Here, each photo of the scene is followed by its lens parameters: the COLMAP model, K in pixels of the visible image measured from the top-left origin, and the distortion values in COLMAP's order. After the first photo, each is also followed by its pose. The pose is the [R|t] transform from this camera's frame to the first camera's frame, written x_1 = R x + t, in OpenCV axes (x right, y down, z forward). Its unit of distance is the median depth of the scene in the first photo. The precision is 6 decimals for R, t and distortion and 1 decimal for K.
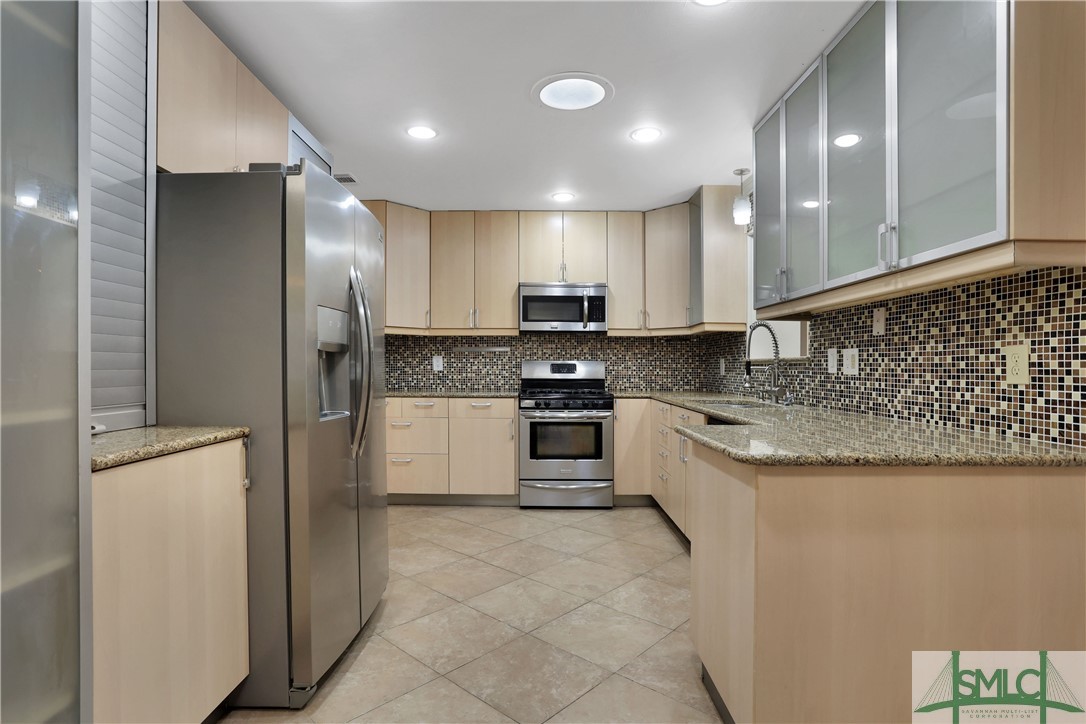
lens RADIAL K [[563.8, 0, 541.3], [0, 563.8, 368.5], [0, 0, 1]] dist [0.005489, 0.001410]
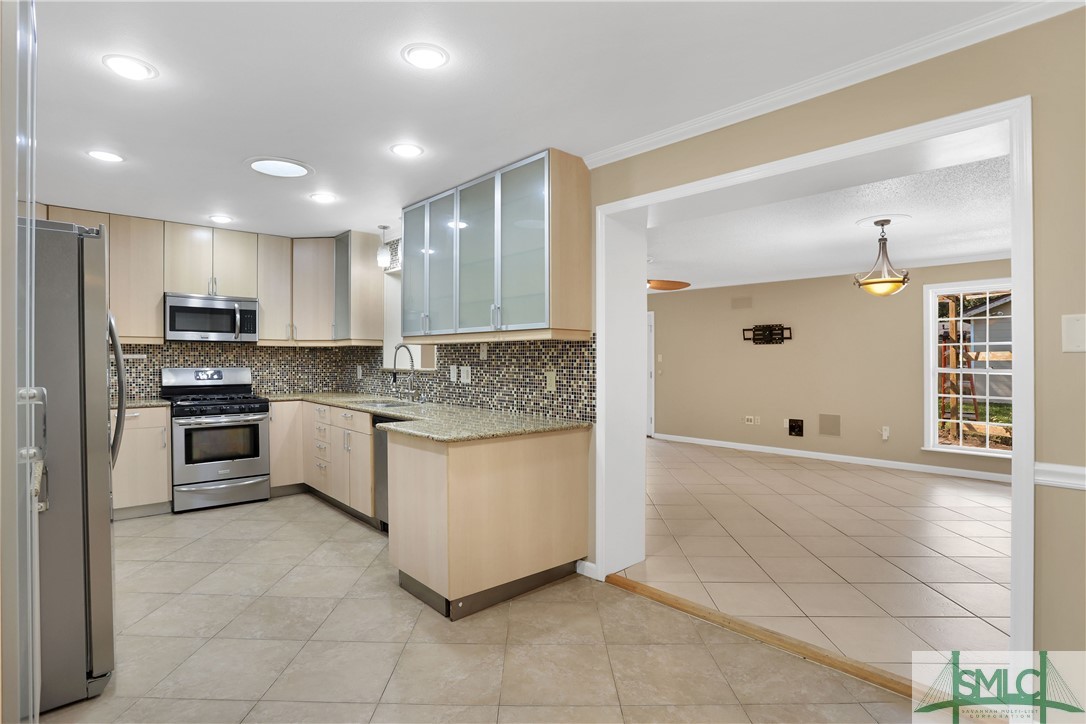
lens RADIAL K [[548.0, 0, 540.1], [0, 548.0, 360.8], [0, 0, 1]] dist [-0.081658, 0.033354]
pose [[0.747140, -0.005290, 0.664645, -0.237067], [0.003442, 0.999986, 0.004090, -0.042686], [-0.664658, -0.000769, 0.747148, -0.211418]]
